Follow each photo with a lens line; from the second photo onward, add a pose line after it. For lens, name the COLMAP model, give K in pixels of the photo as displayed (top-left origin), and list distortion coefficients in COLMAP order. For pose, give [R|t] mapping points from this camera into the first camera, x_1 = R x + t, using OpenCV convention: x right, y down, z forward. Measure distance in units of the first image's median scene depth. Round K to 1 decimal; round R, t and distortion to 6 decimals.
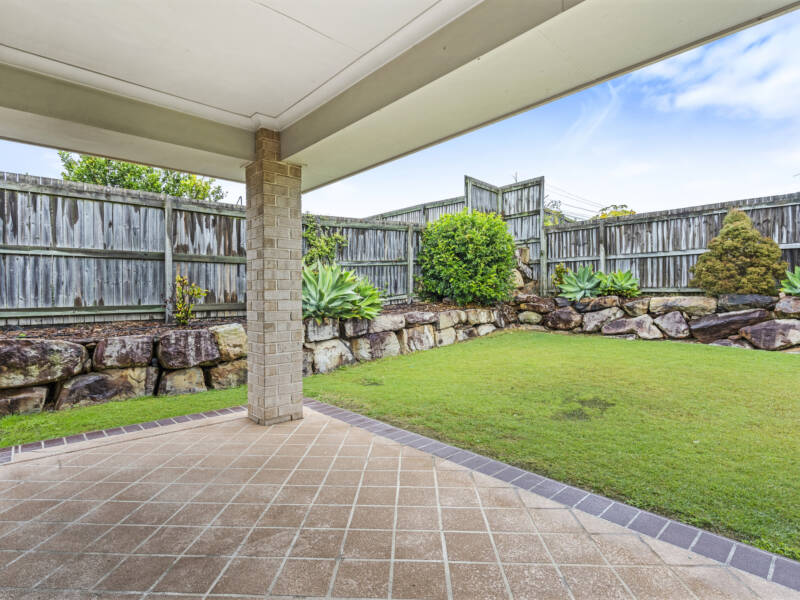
lens RADIAL K [[410.1, 0, 397.4], [0, 410.1, 297.4], [0, 0, 1]] dist [0.001037, 0.000344]
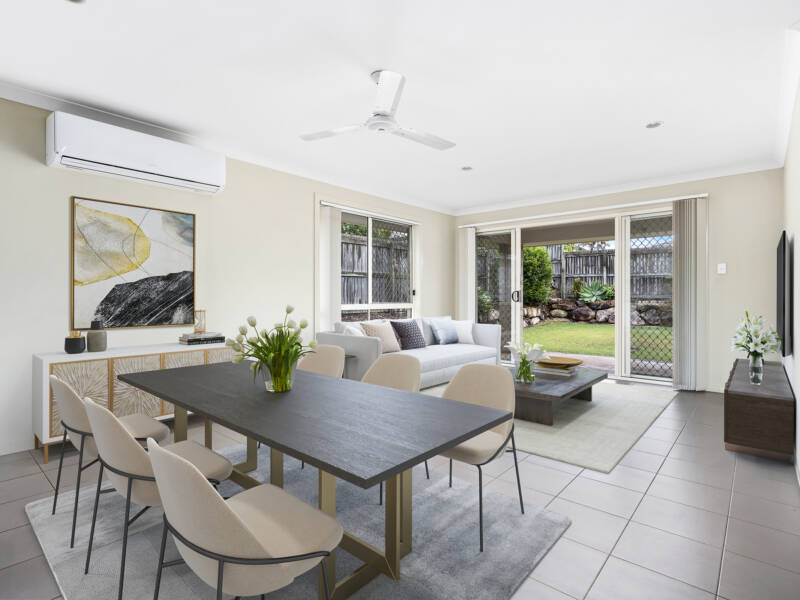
lens RADIAL K [[410.1, 0, 402.5], [0, 410.1, 296.7], [0, 0, 1]] dist [0.001037, 0.000344]
pose [[0.993324, 0.009241, 0.114984, -0.496076], [-0.009047, 0.999957, -0.002206, -0.005195], [-0.114999, 0.001151, 0.993365, -0.517462]]
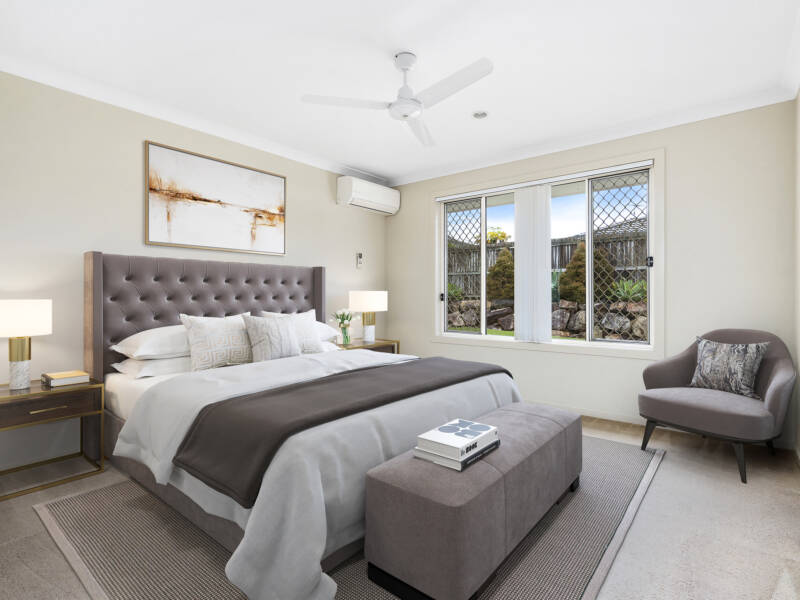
lens RADIAL K [[410.1, 0, 401.0], [0, 410.1, 298.3], [0, 0, 1]] dist [0.001037, 0.000344]
pose [[0.990181, 0.005319, 0.139688, 0.148262], [-0.004822, 0.999981, -0.003894, -0.001960], [-0.139706, 0.003182, 0.990188, -0.517886]]
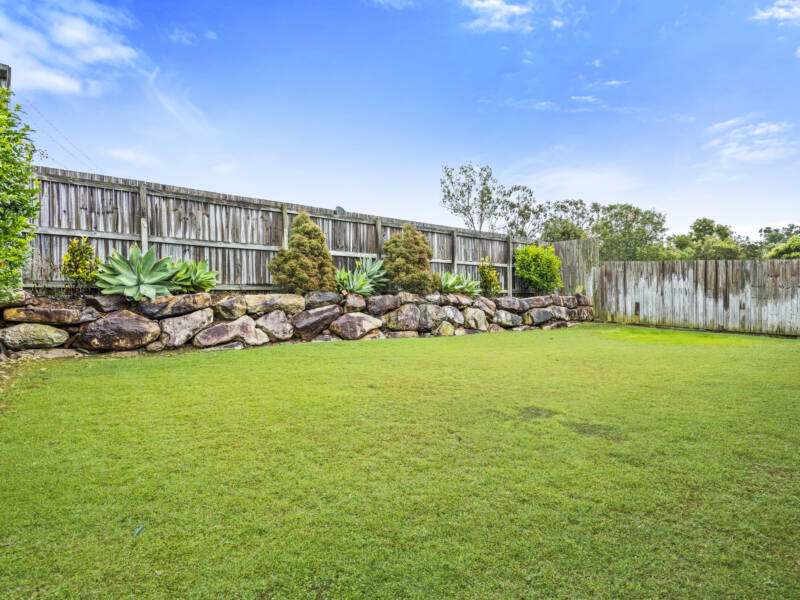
lens RADIAL K [[410.1, 0, 398.7], [0, 410.1, 301.2], [0, 0, 1]] dist [0.001037, 0.000344]
pose [[0.051215, -0.004457, 0.998678, -0.179814], [0.016003, 0.999865, 0.003642, 0.013223], [-0.998559, 0.015795, 0.051279, 0.605175]]
